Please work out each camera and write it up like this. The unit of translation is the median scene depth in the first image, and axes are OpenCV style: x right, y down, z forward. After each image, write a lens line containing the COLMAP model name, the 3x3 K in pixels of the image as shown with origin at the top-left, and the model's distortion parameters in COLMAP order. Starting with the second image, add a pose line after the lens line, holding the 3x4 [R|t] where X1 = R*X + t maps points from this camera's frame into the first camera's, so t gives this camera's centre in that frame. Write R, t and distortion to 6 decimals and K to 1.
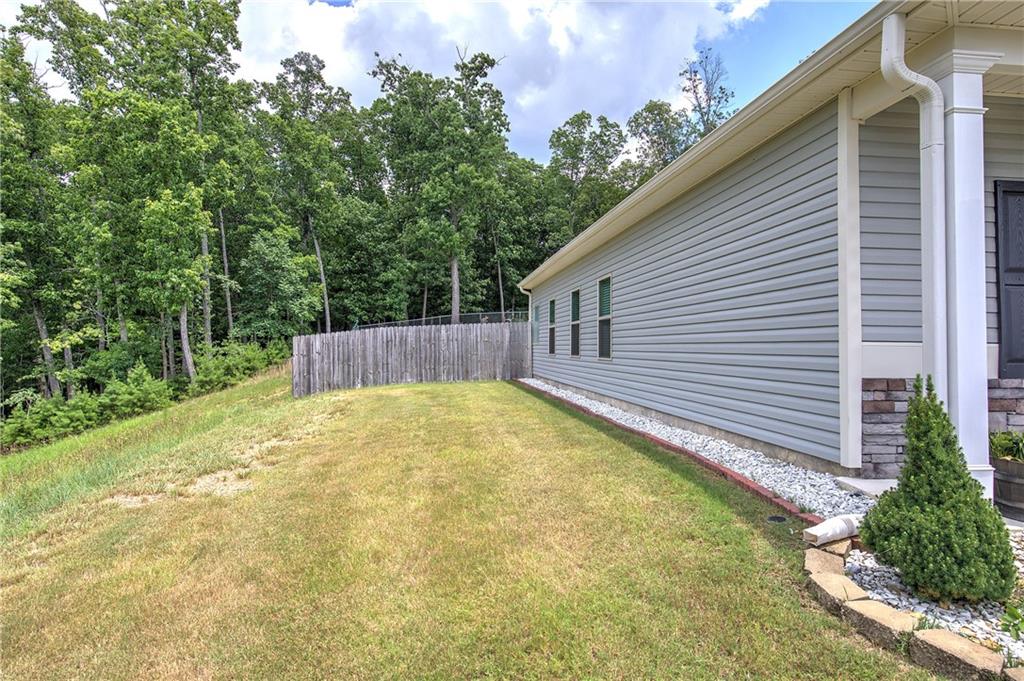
lens RADIAL K [[587.0, 0, 512.0], [0, 587.0, 340.5], [0, 0, 1]] dist [-0.000329, -0.000922]
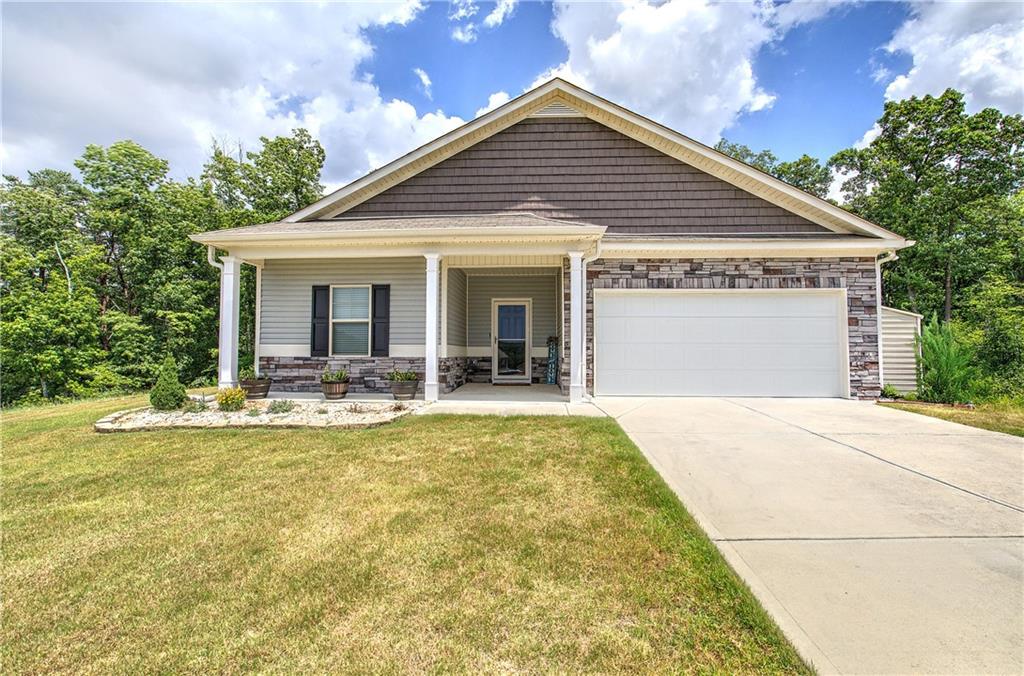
lens RADIAL K [[433.9, 0, 518.7], [0, 433.9, 334.9], [0, 0, 1]] dist [-0.002553, 0.000125]
pose [[0.984915, -0.014464, -0.172435, 0.267841], [0.009368, 0.999496, -0.030328, 0.004091], [0.172787, 0.028255, 0.984554, -0.107552]]
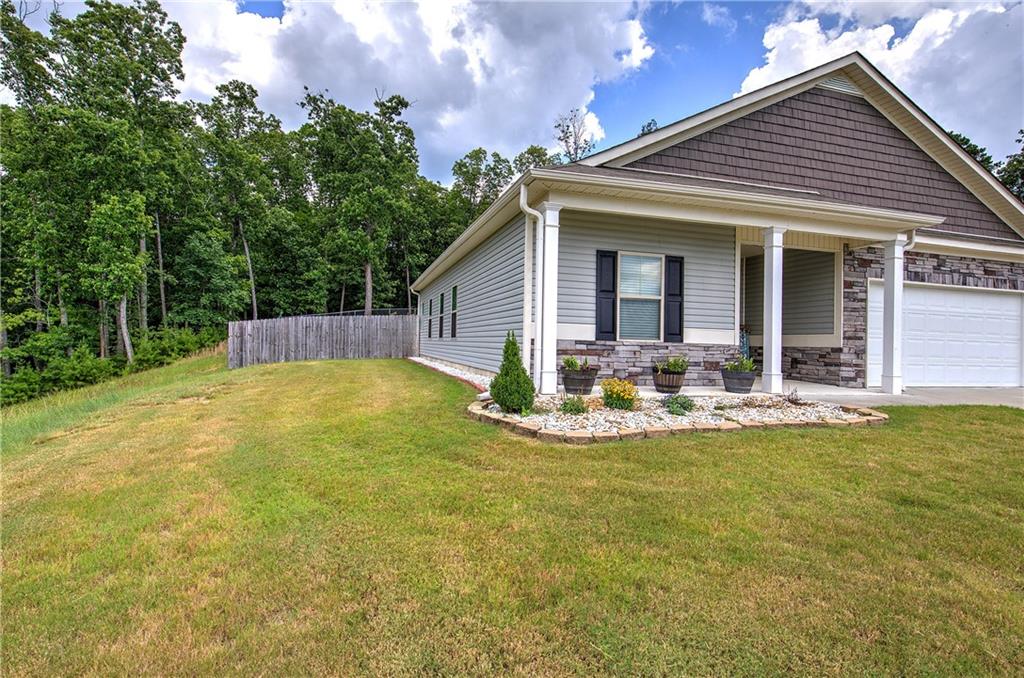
lens RADIAL K [[514.7, 0, 515.7], [0, 514.7, 324.7], [0, 0, 1]] dist [0.000462, 0.001101]
pose [[0.985139, 0.021434, 0.170416, 0.025702], [-0.017772, 0.999578, -0.022983, 0.006914], [-0.170837, 0.019613, 0.985104, -0.104920]]
